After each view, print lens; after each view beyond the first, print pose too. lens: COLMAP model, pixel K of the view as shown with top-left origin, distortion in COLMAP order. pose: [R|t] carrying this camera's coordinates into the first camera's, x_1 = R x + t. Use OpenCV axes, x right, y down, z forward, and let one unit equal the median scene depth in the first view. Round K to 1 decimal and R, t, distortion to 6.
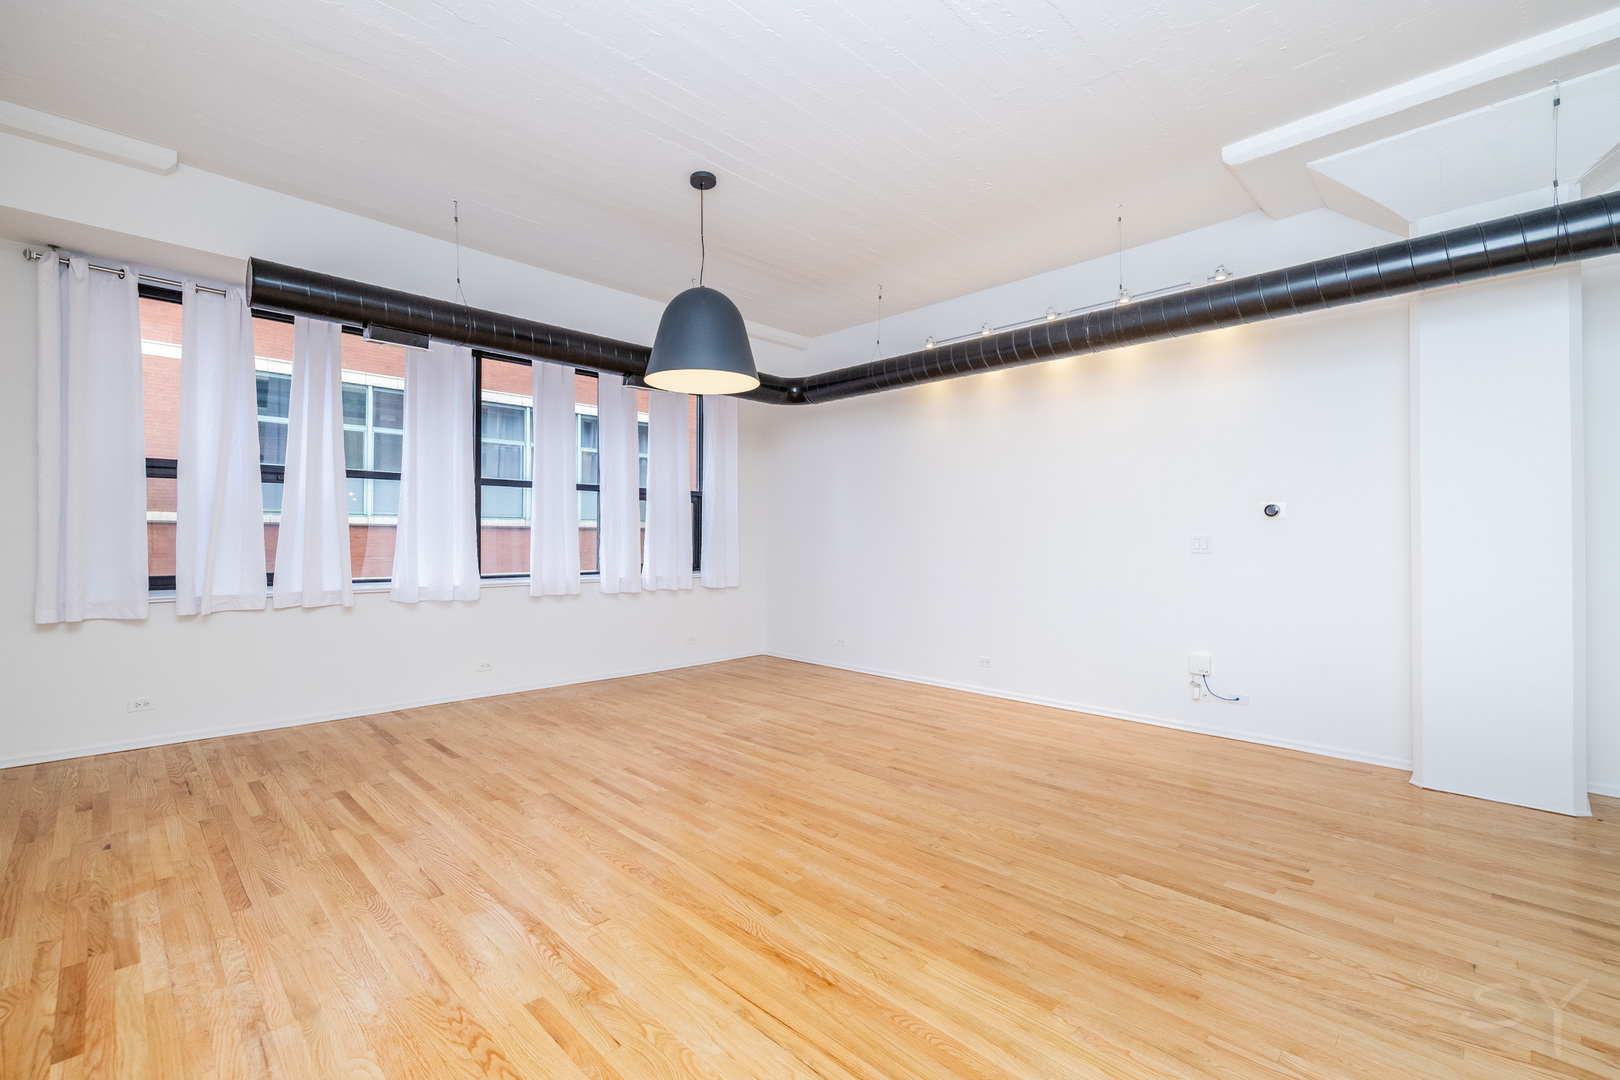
lens RADIAL K [[686.1, 0, 802.8], [0, 686.1, 543.9], [0, 0, 1]] dist [0.000932, 0.000121]
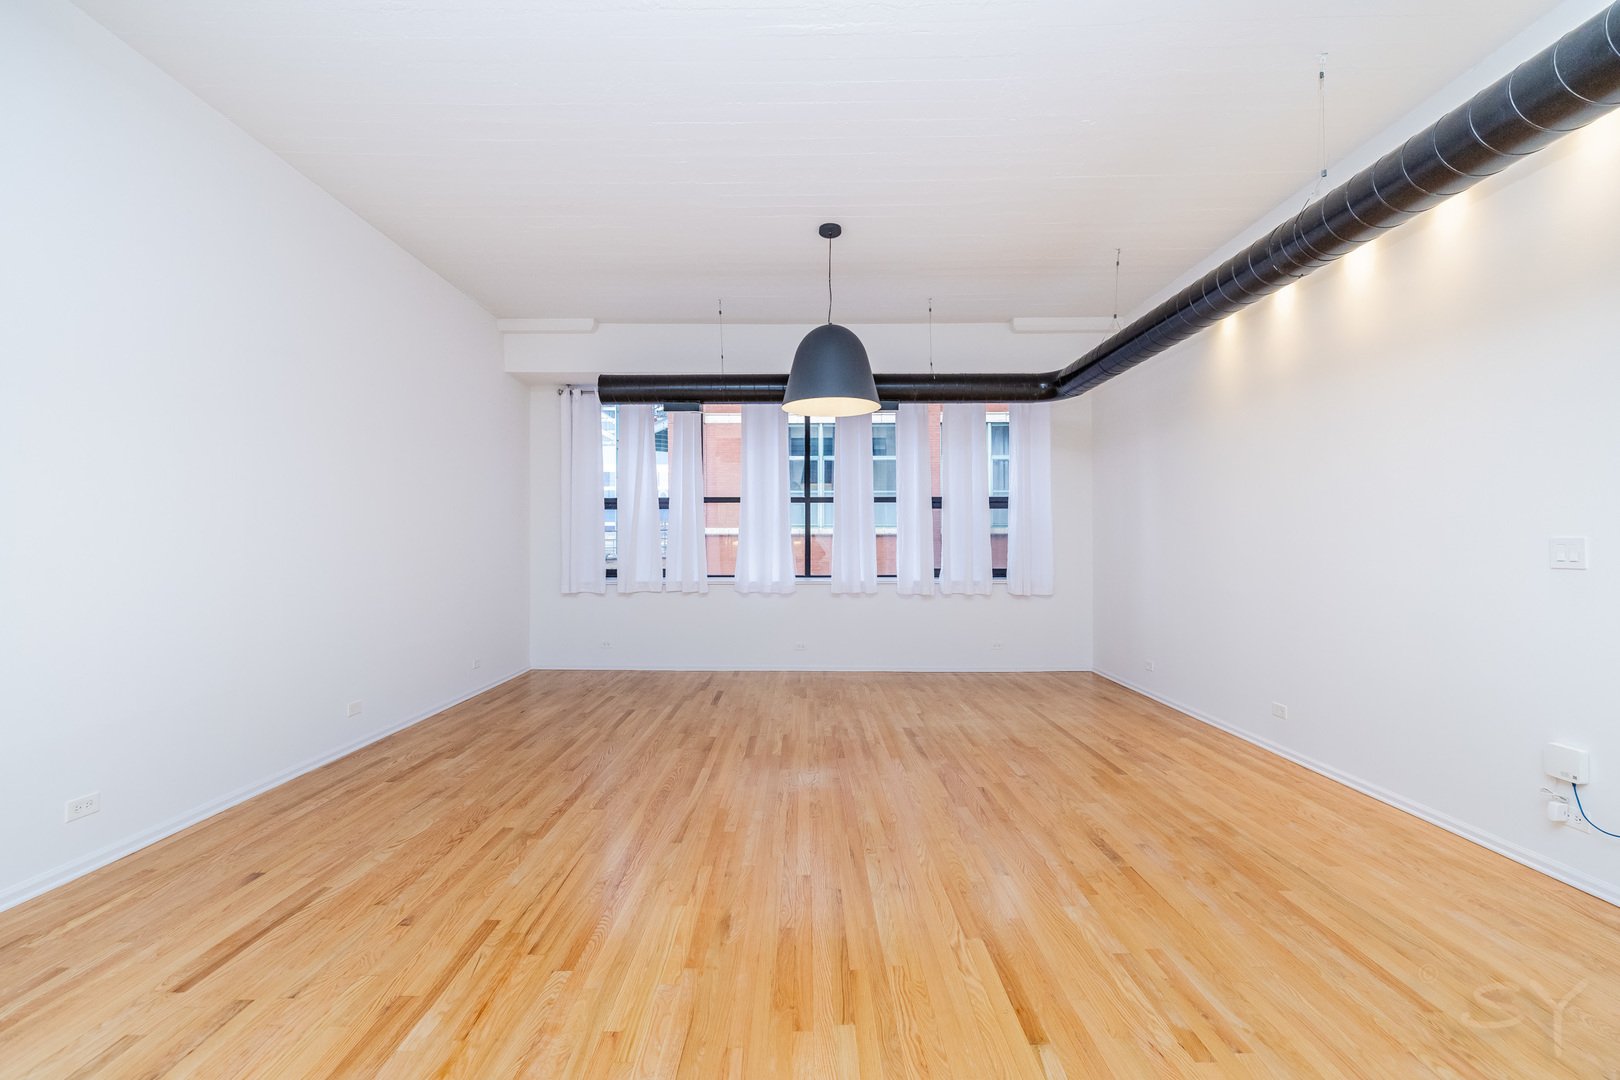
lens RADIAL K [[686.1, 0, 809.5], [0, 686.1, 549.4], [0, 0, 1]] dist [0.000932, 0.000121]
pose [[0.706858, 0.002227, -0.707352, 0.696450], [-0.001959, 0.999997, 0.001190, -0.002905], [0.707353, 0.000545, 0.706860, 0.188072]]
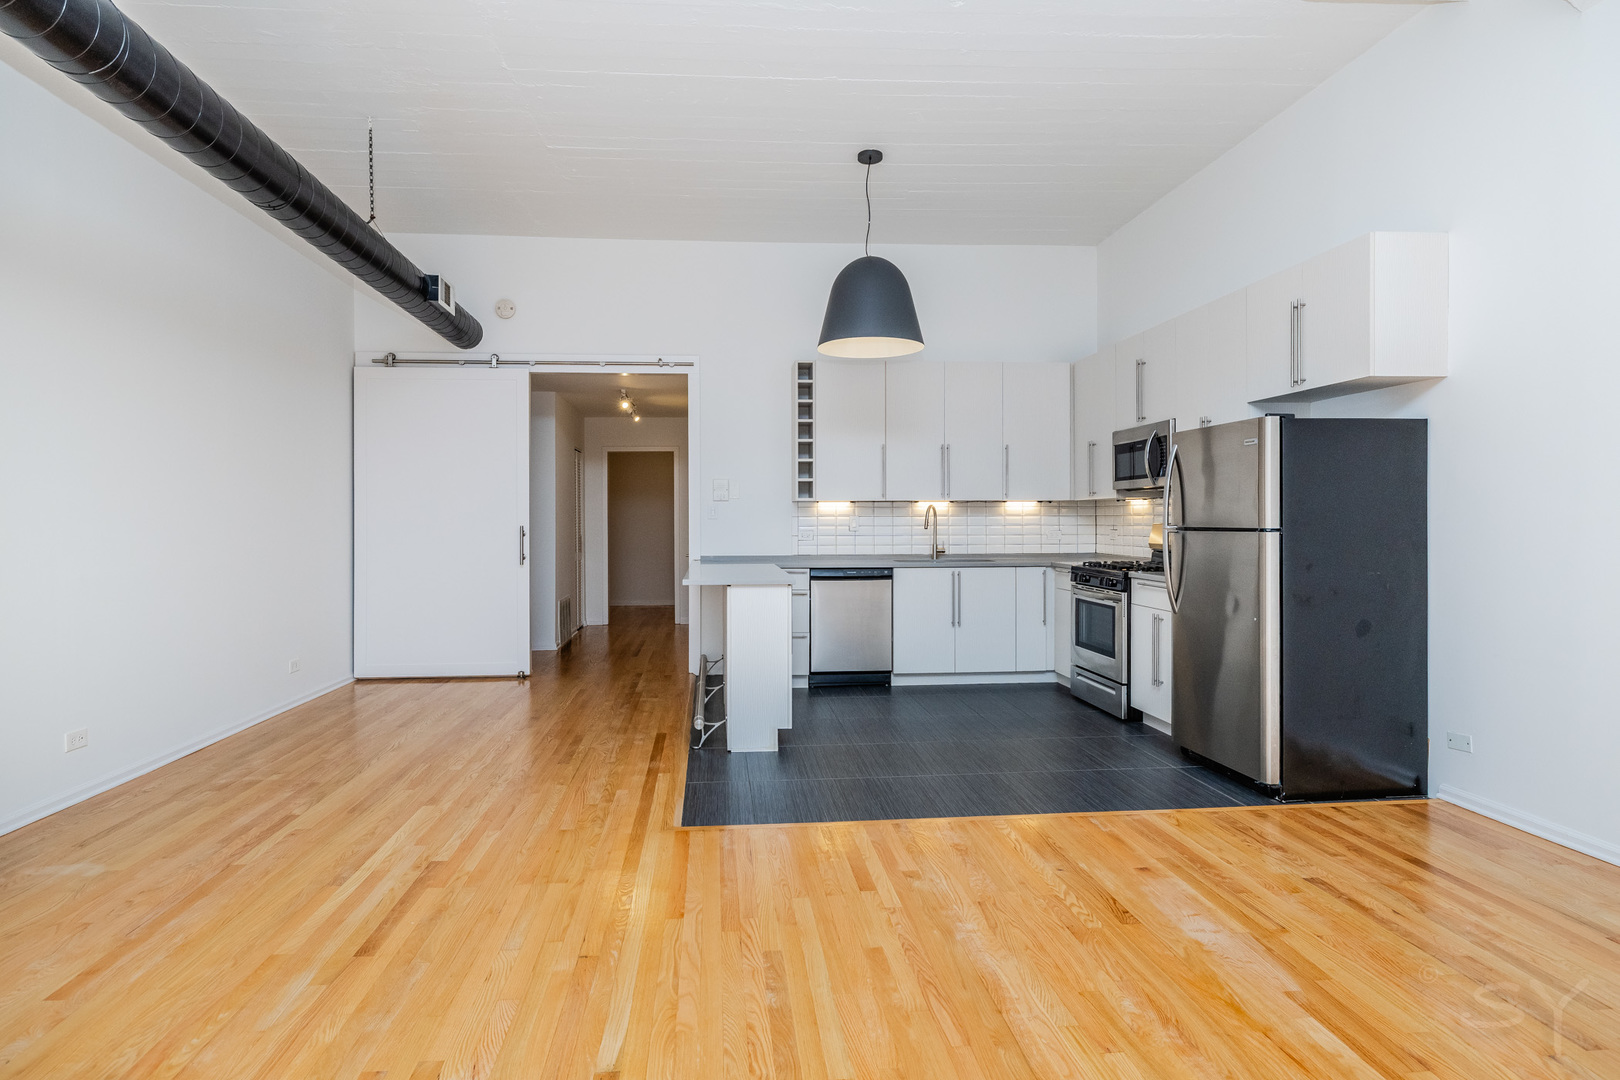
lens RADIAL K [[855.6, 0, 791.2], [0, 855.6, 524.5], [0, 0, 1]] dist [-0.000721, -0.001387]
pose [[-0.761503, -0.004182, 0.648148, 0.025257], [0.006130, 0.999888, 0.013653, 0.017940], [-0.648132, 0.014370, -0.761392, 0.996914]]
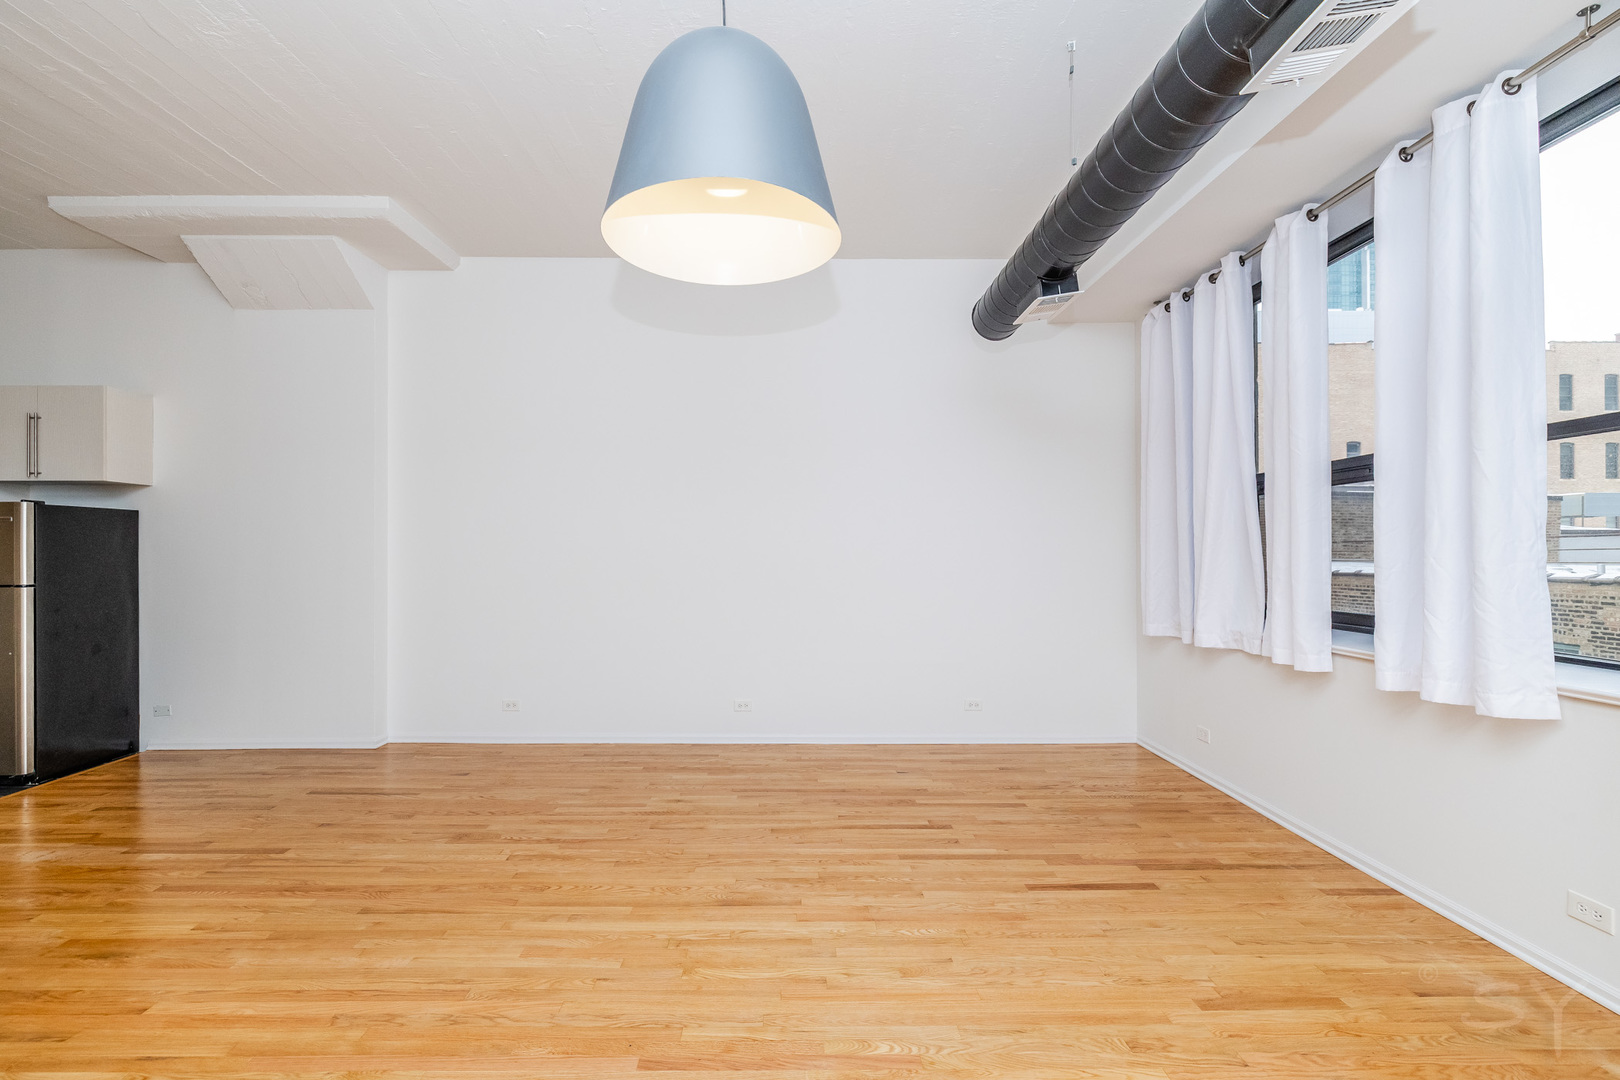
lens RADIAL K [[711.7, 0, 777.4], [0, 711.7, 549.5], [0, 0, 1]] dist [0.000757, -0.000261]
pose [[-0.714463, -0.003202, -0.699666, 0.190408], [-0.005260, 0.999986, 0.000794, -0.024818], [0.699654, 0.004248, -0.714470, 1.527669]]
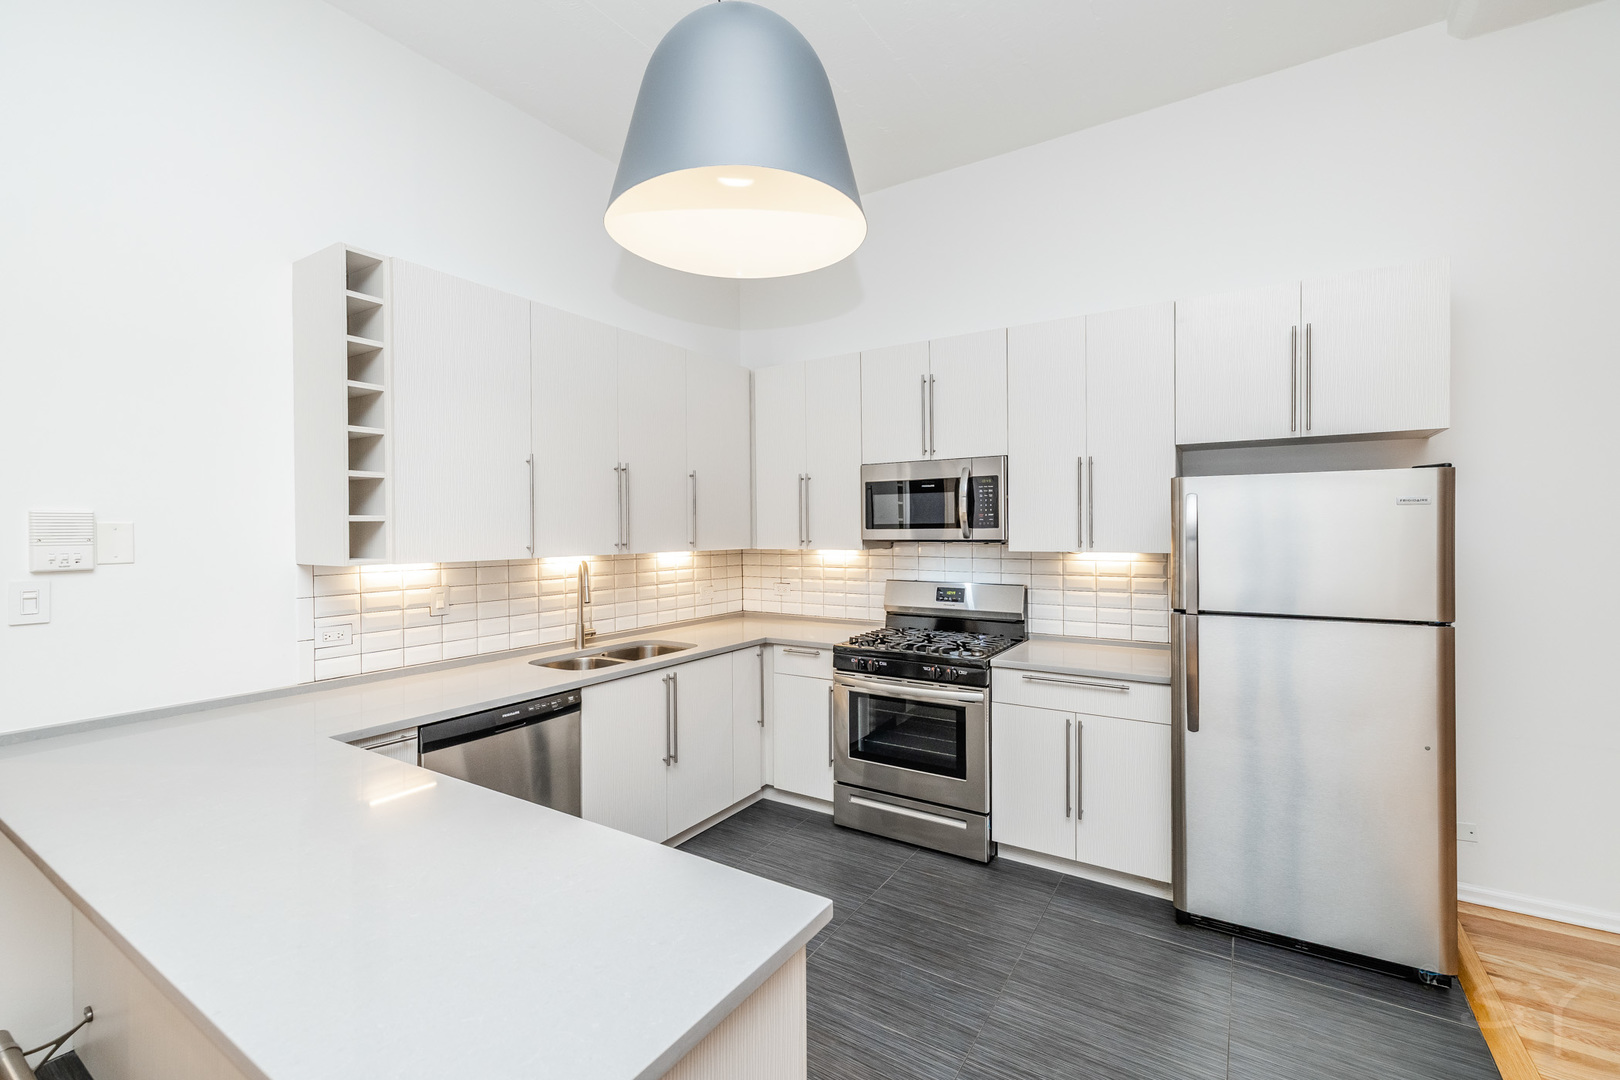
lens RADIAL K [[686.1, 0, 808.3], [0, 686.1, 540.2], [0, 0, 1]] dist [0.000932, 0.000121]
pose [[-0.975752, 0.006060, -0.218797, 0.927966], [0.000827, 0.999712, 0.024002, -0.045903], [0.218879, 0.023239, -0.975475, 0.300360]]
